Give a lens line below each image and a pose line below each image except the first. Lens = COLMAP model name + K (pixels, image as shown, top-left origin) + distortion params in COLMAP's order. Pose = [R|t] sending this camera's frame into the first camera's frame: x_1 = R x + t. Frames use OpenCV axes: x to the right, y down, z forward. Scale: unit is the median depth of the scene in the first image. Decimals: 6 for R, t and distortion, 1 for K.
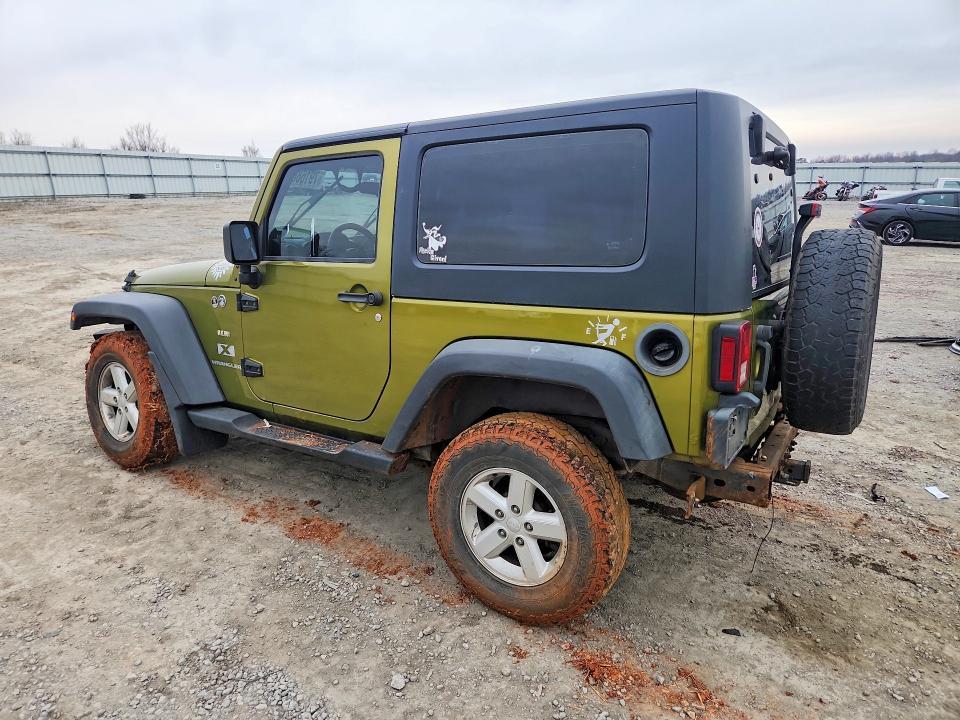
lens RADIAL K [[683.9, 0, 480.7], [0, 683.9, 354.9], [0, 0, 1]] dist [0.047352, -0.027319]
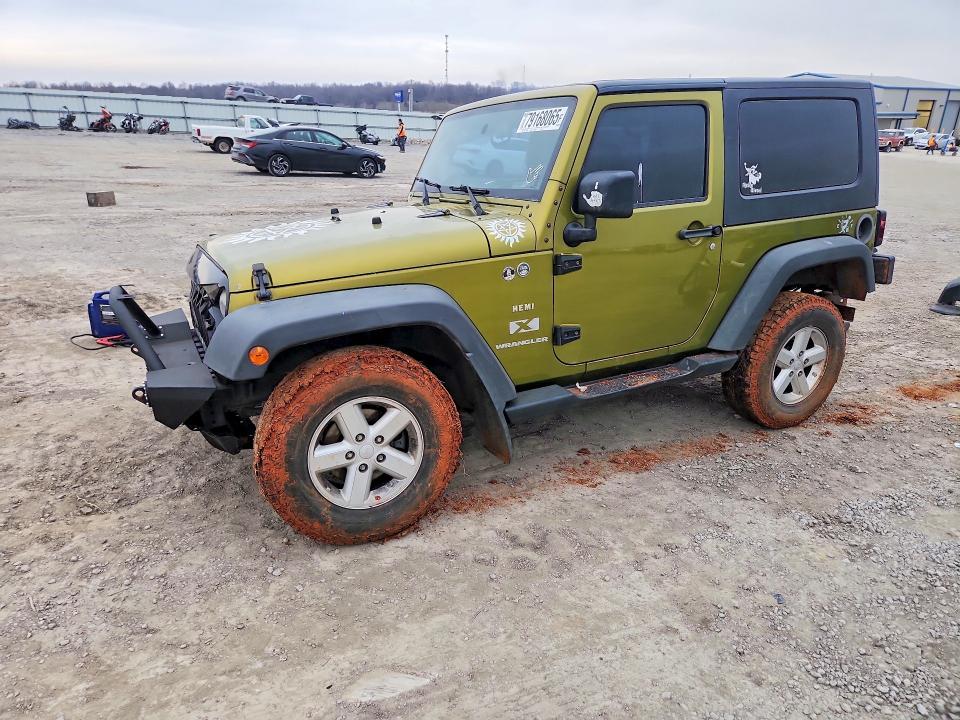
lens RADIAL K [[683.9, 0, 479.2], [0, 683.9, 365.8], [0, 0, 1]] dist [0.047352, -0.027319]
pose [[0.454356, -0.282299, 0.844907, -1.282148], [0.190046, 0.957342, 0.217667, -0.177016], [-0.870312, 0.061673, 0.488624, 0.714941]]
